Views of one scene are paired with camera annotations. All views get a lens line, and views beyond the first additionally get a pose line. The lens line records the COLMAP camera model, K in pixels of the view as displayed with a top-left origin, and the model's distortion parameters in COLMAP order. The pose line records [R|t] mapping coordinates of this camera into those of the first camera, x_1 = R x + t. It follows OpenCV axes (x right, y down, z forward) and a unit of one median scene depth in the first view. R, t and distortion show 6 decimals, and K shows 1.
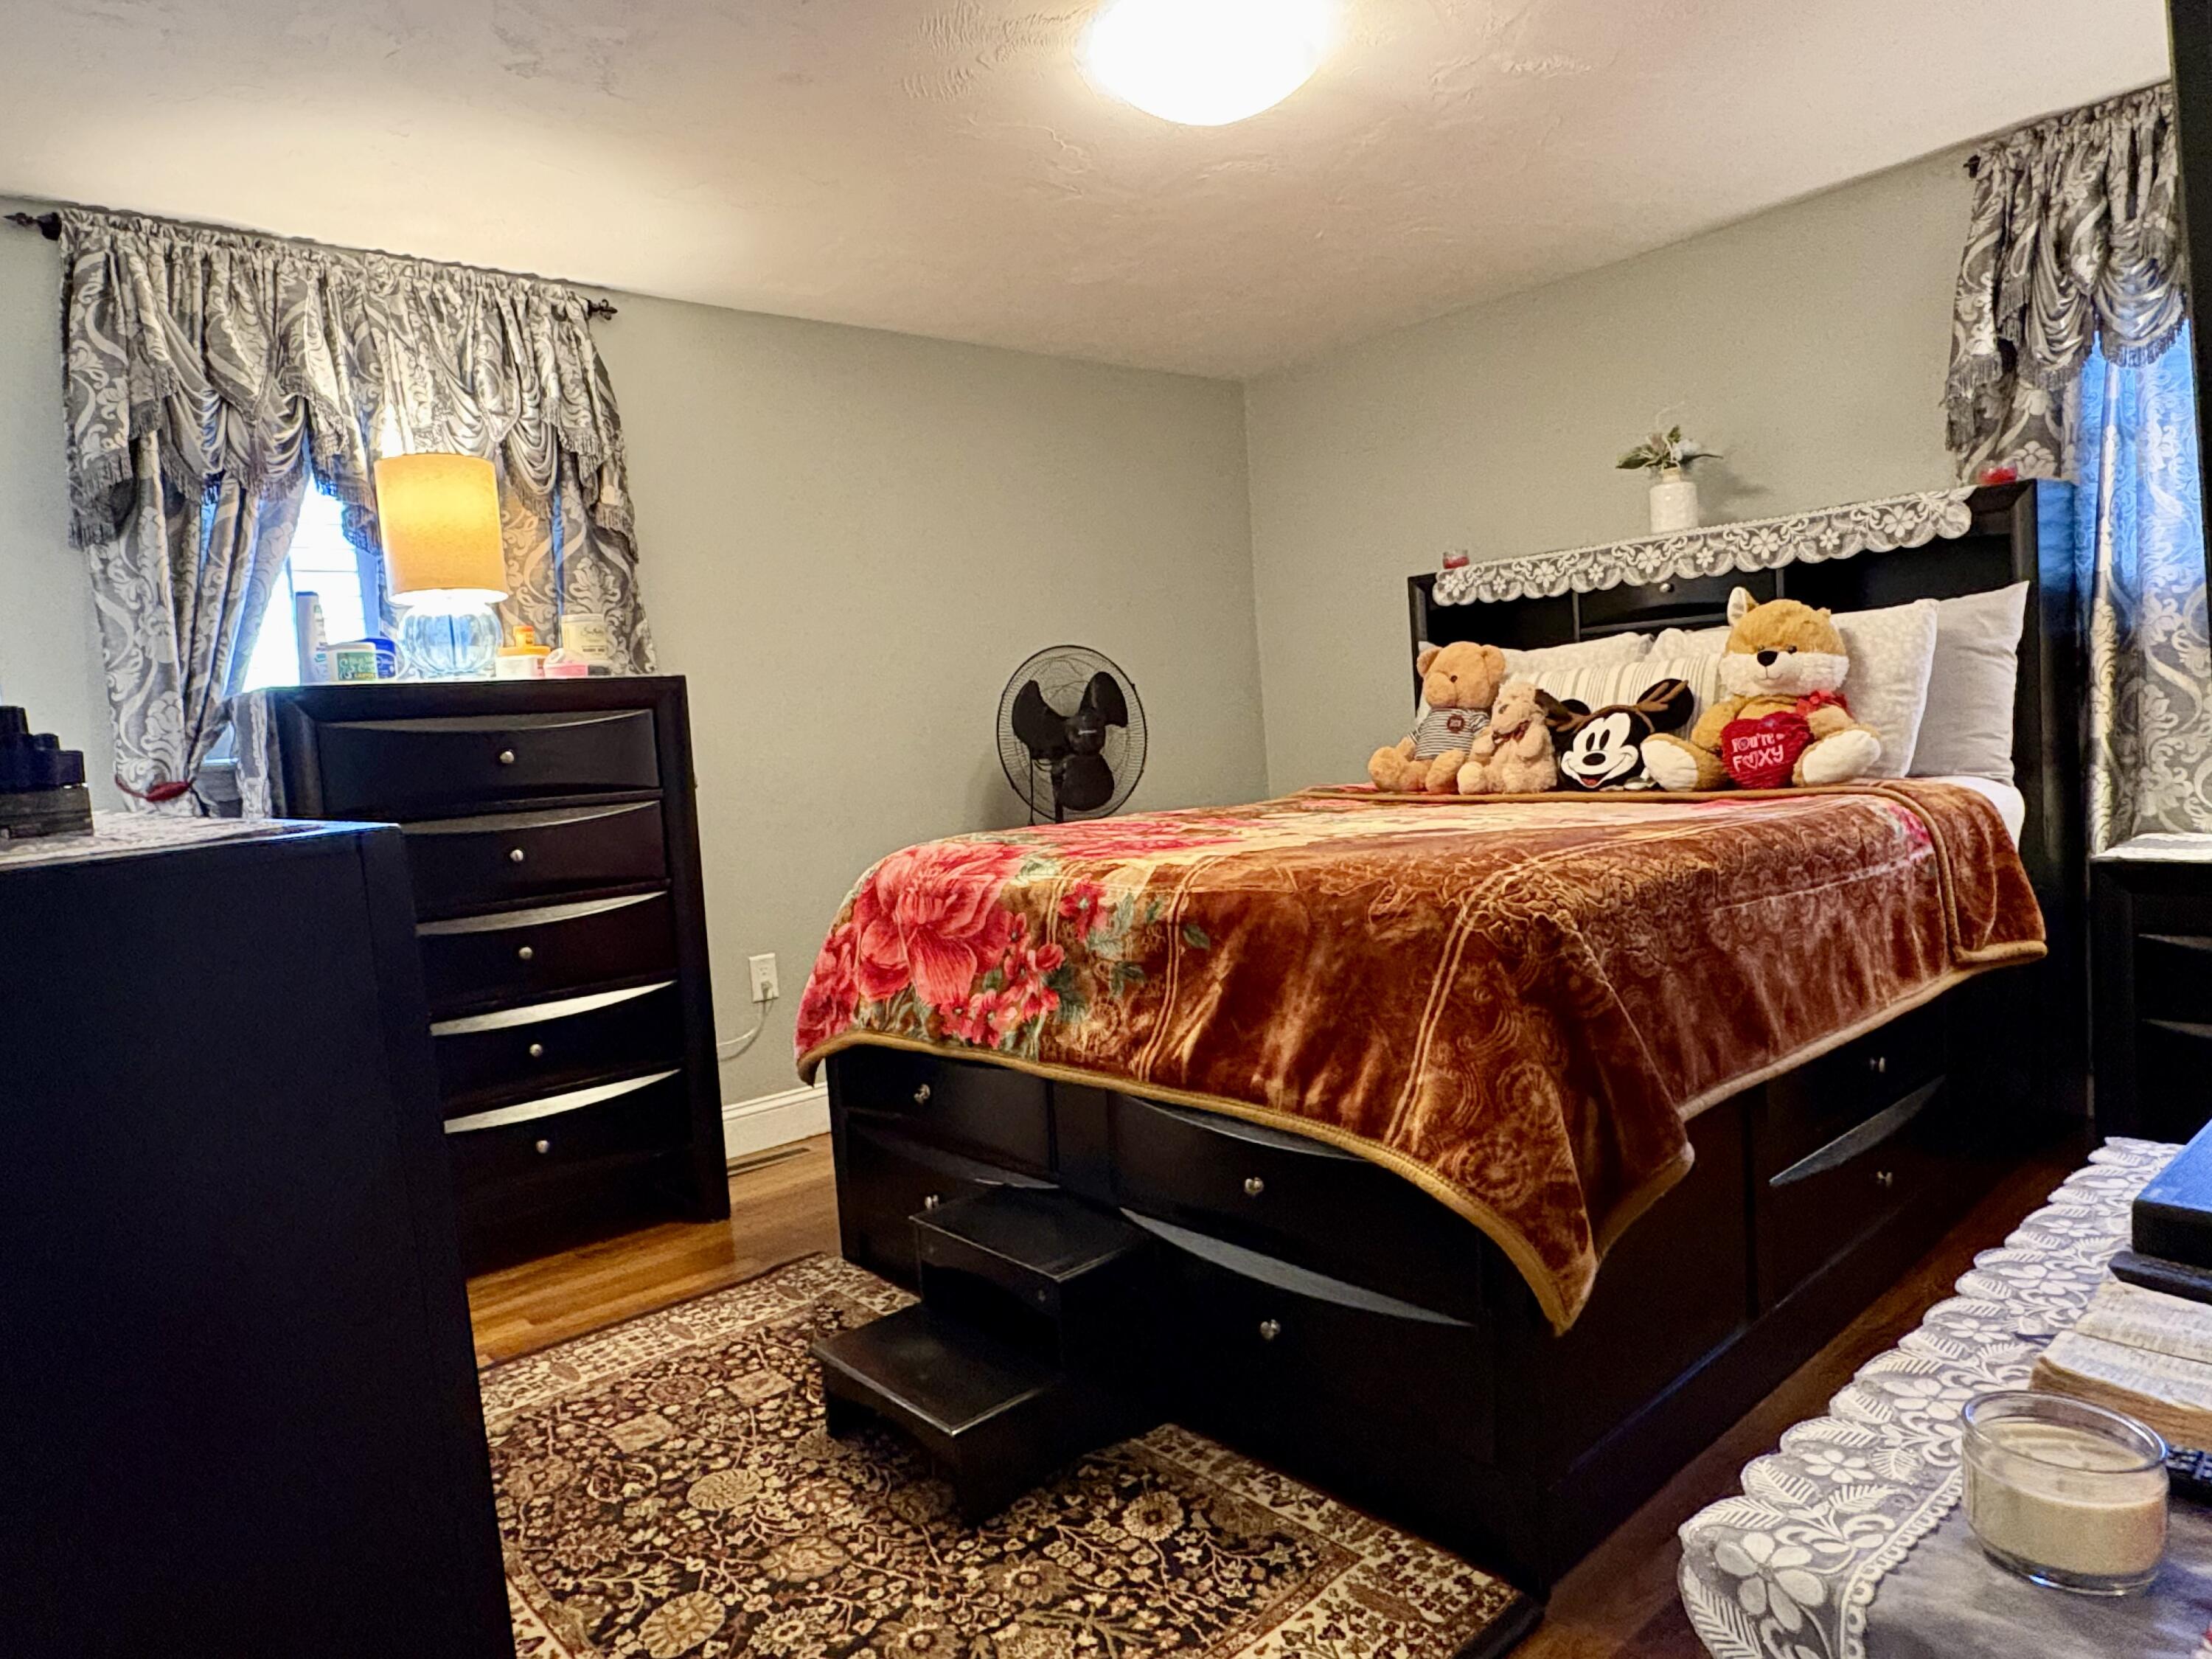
lens RADIAL K [[1375.7, 0, 1093.6], [0, 1375.7, 829.1], [0, 0, 1]] dist [-0.005519, 0.001640]
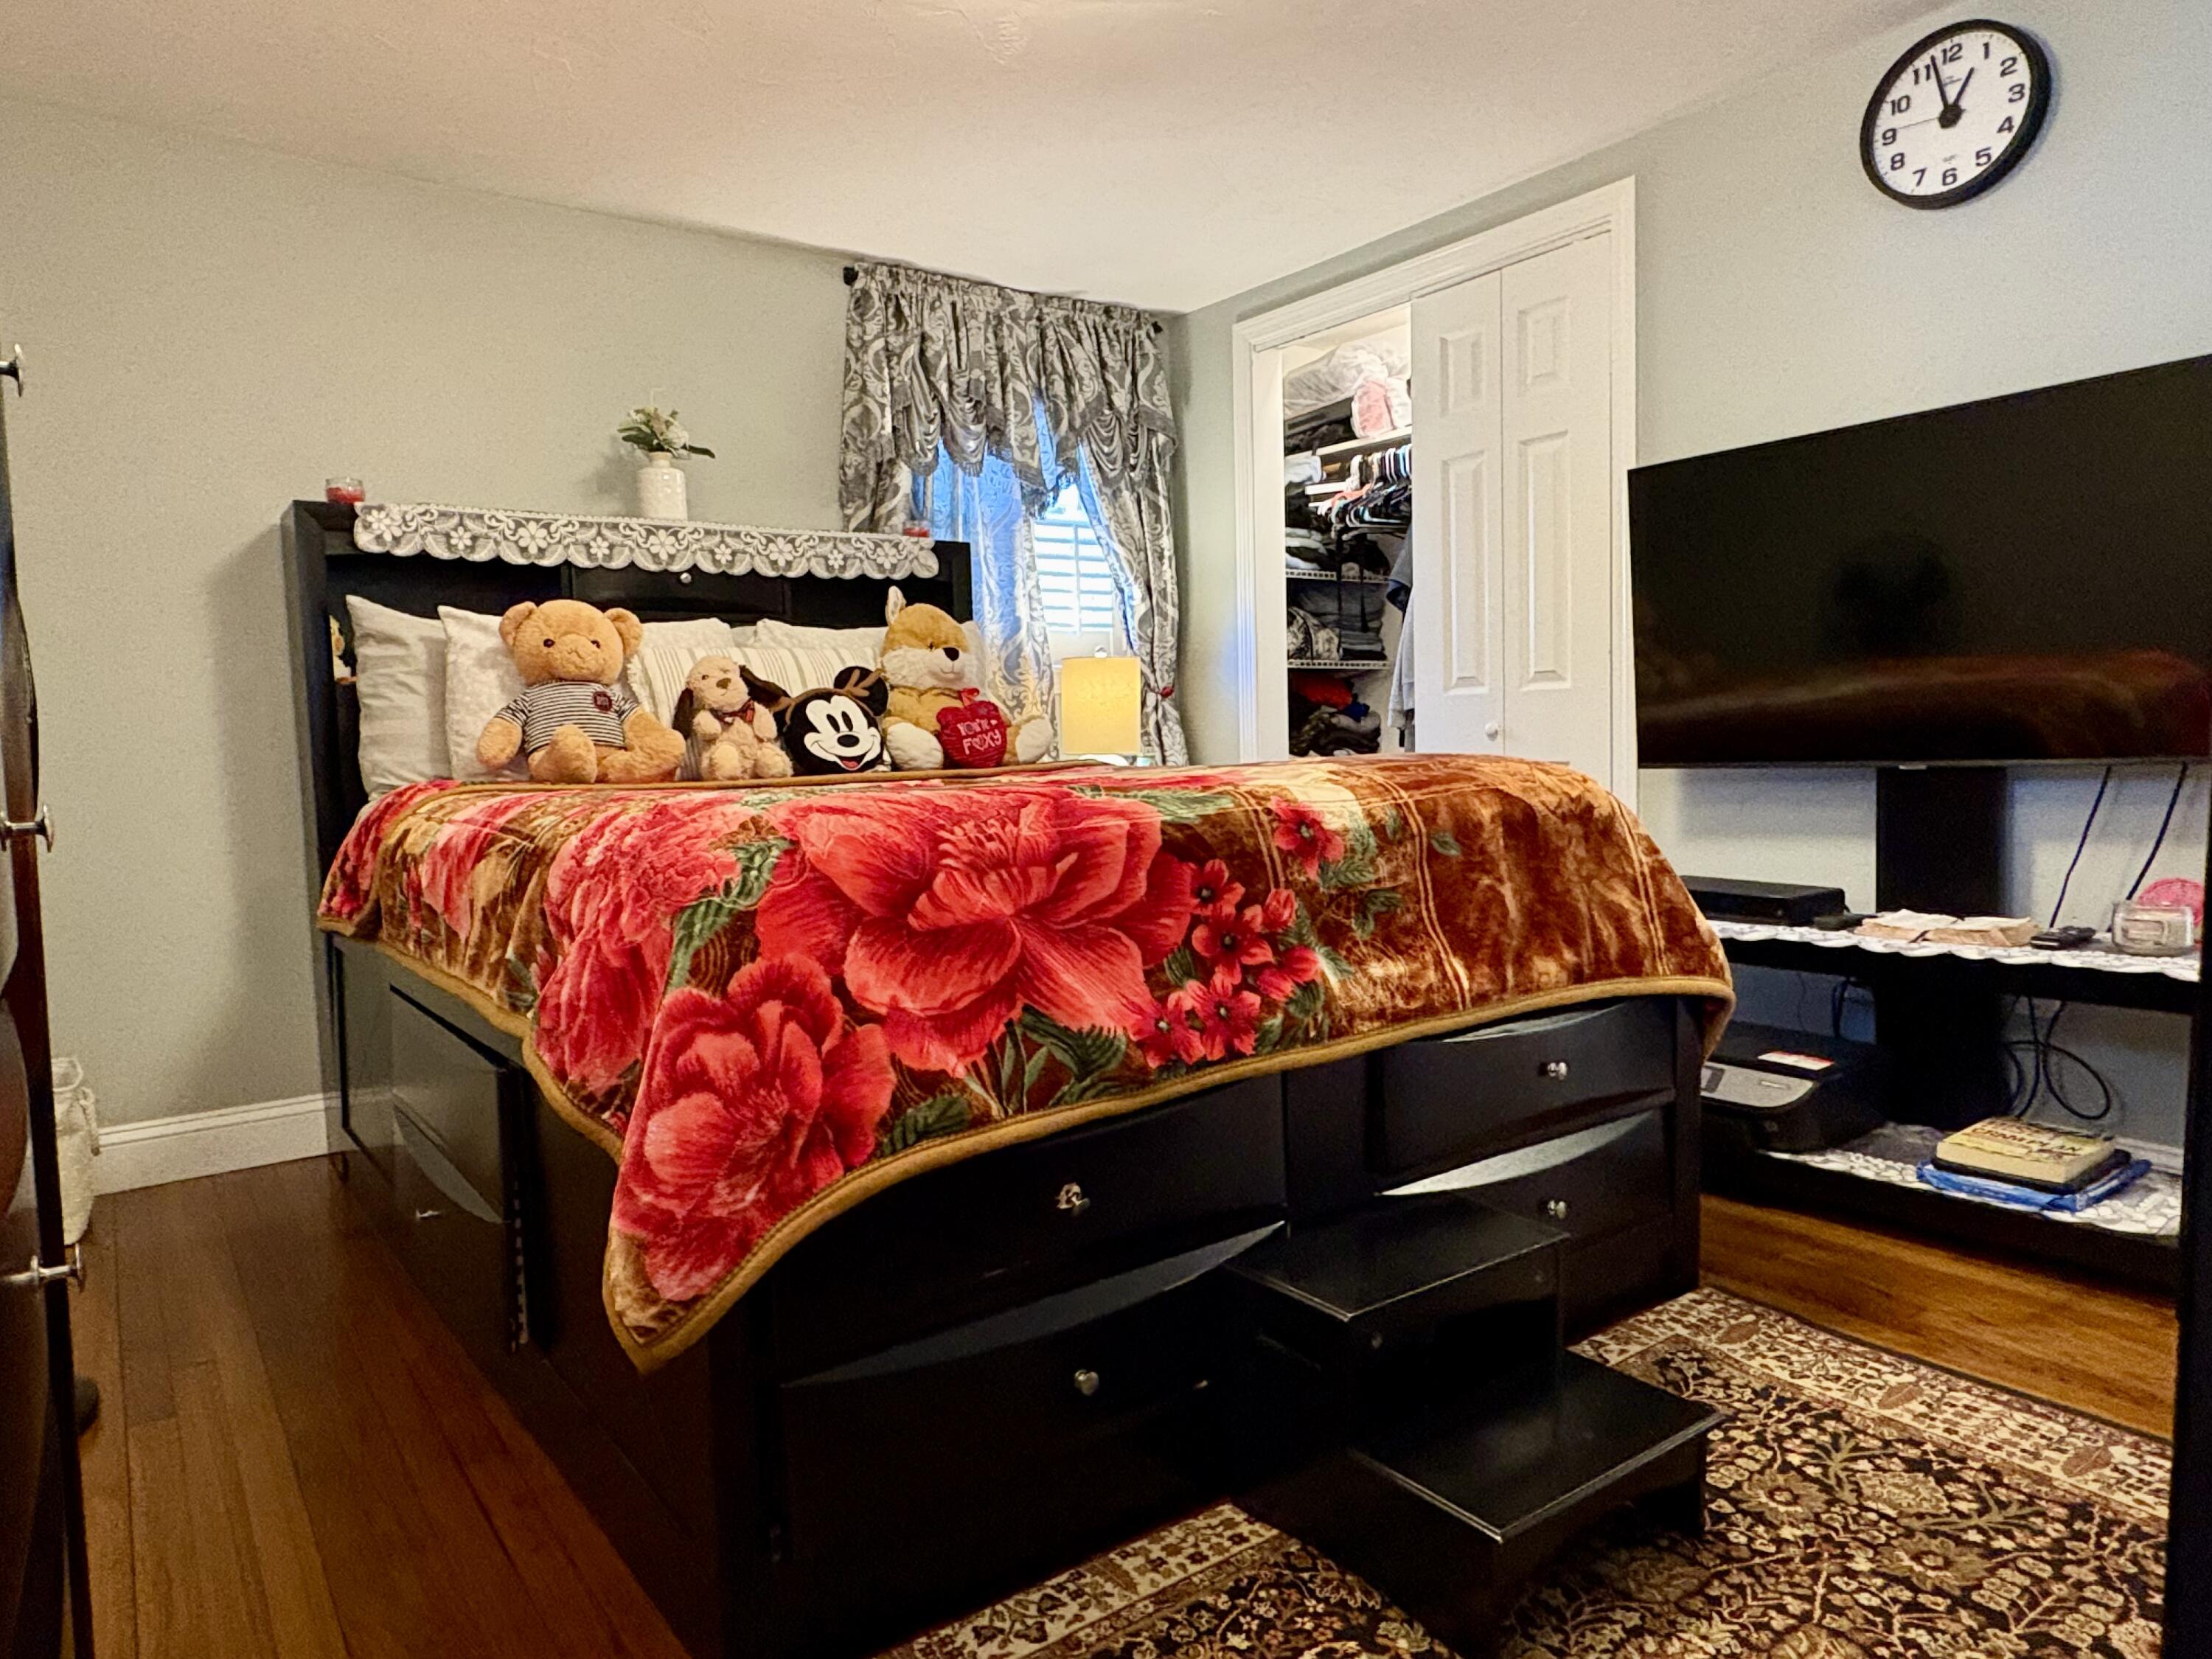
lens RADIAL K [[1375.7, 0, 1092.7], [0, 1375.7, 830.3], [0, 0, 1]] dist [-0.005519, 0.001640]
pose [[0.098829, -0.002950, 0.995100, -0.719636], [0.095808, 0.995378, -0.006564, 0.042604], [-0.990481, 0.095987, 0.098655, 0.941685]]
